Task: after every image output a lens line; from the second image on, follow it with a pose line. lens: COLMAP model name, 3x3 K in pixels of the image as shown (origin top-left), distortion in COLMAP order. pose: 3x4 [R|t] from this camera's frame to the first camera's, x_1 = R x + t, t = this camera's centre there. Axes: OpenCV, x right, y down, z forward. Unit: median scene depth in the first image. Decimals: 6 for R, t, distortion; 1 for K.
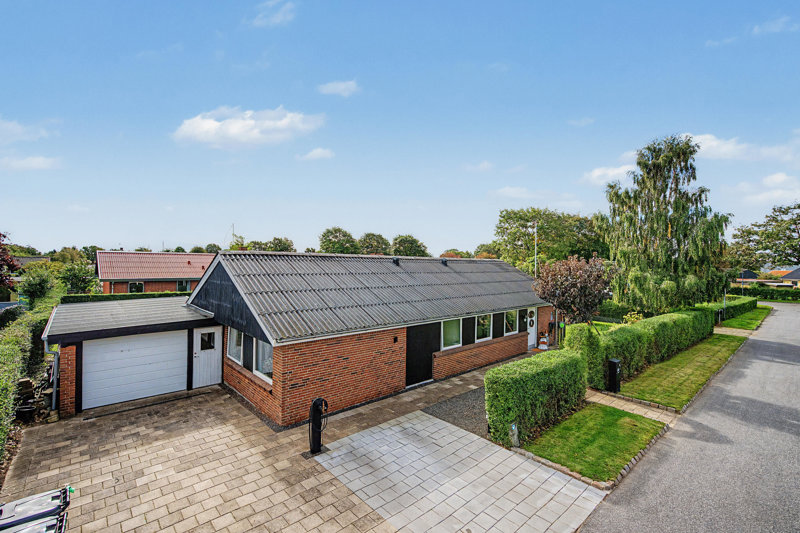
lens RADIAL K [[354.4, 0, 400.3], [0, 354.4, 266.7], [0, 0, 1]] dist [0.003425, -0.000432]
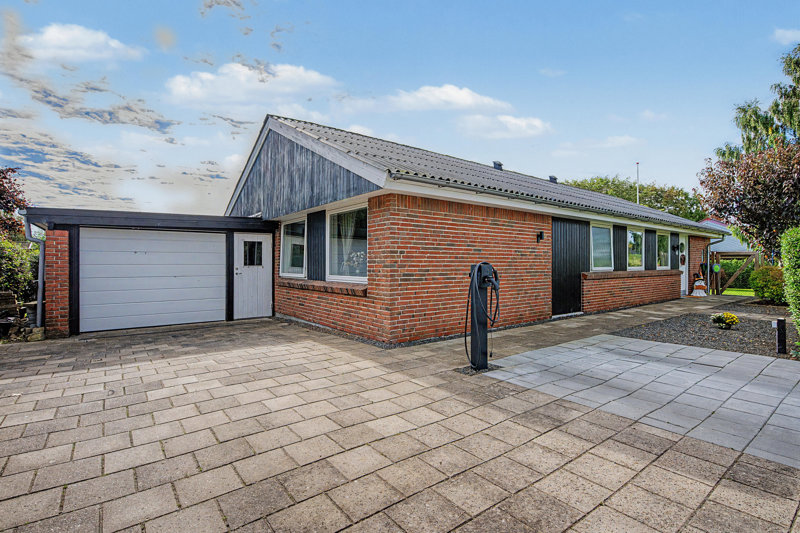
lens RADIAL K [[381.6, 0, 400.1], [0, 381.6, 263.7], [0, 0, 1]] dist [-0.008002, 0.000665]
pose [[0.996485, -0.014929, -0.082430, -0.209268], [0.014579, 0.999882, -0.004843, 0.255507], [0.082492, 0.003624, 0.996585, 0.301668]]
